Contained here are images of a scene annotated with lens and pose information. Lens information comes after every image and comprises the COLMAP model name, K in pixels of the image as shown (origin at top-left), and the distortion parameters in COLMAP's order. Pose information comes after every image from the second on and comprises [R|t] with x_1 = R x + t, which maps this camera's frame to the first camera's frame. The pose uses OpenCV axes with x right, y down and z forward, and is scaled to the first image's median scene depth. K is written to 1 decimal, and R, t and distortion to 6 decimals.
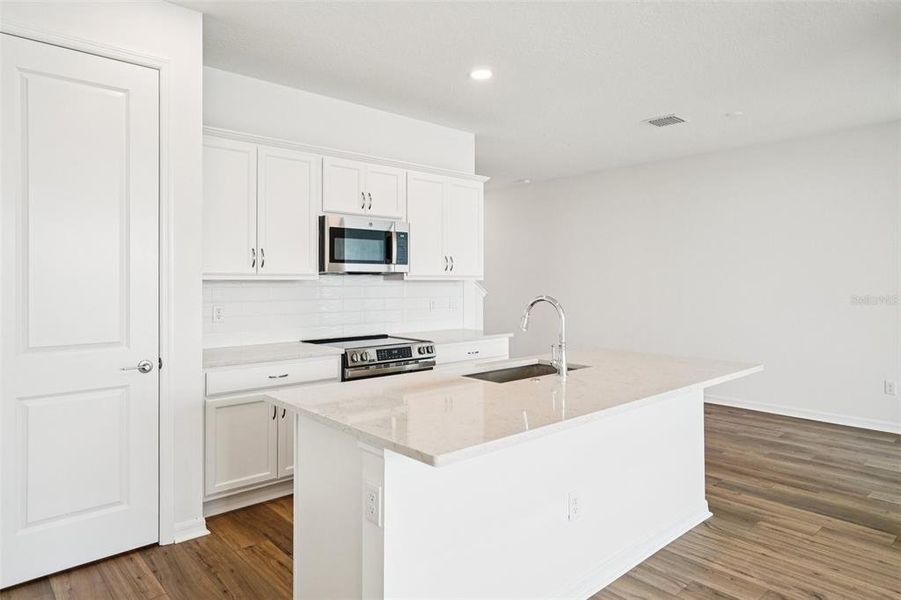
lens RADIAL K [[549.9, 0, 452.3], [0, 549.9, 278.1], [0, 0, 1]] dist [-0.000232, 0.001211]
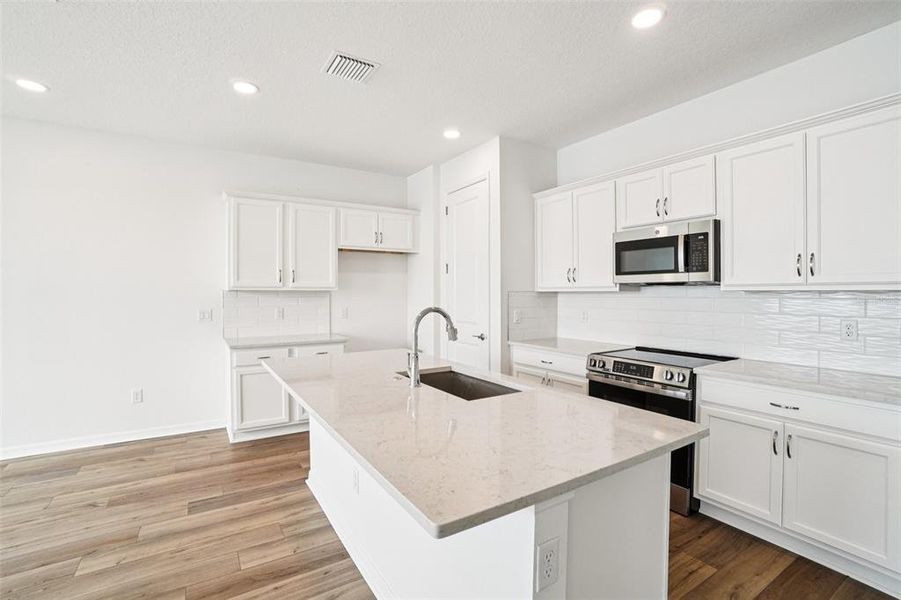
lens RADIAL K [[416.1, 0, 449.0], [0, 416.1, 295.3], [0, 0, 1]] dist [-0.064851, 0.025861]
pose [[-0.175274, 0.006937, -0.984495, 0.633251], [0.009520, 0.999940, 0.005351, 0.003842], [0.984474, -0.008434, -0.175330, 0.807928]]
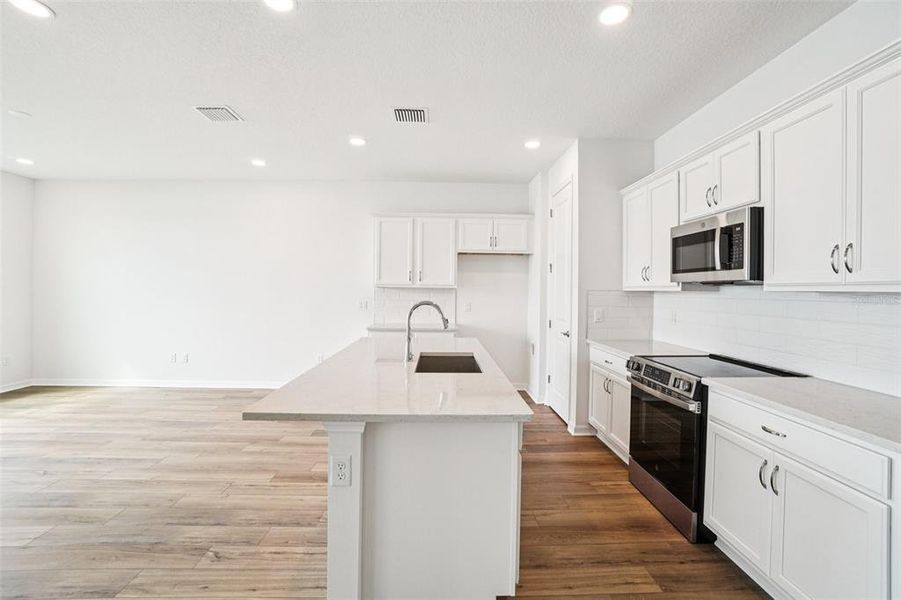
lens RADIAL K [[405.9, 0, 450.0], [0, 405.9, 291.2], [0, 0, 1]] dist [-0.063699, 0.023196]
pose [[-0.649535, -0.004310, -0.760319, 0.589027], [-0.004681, 0.999988, -0.001670, 0.006830], [0.760317, 0.002474, -0.649547, 1.152616]]
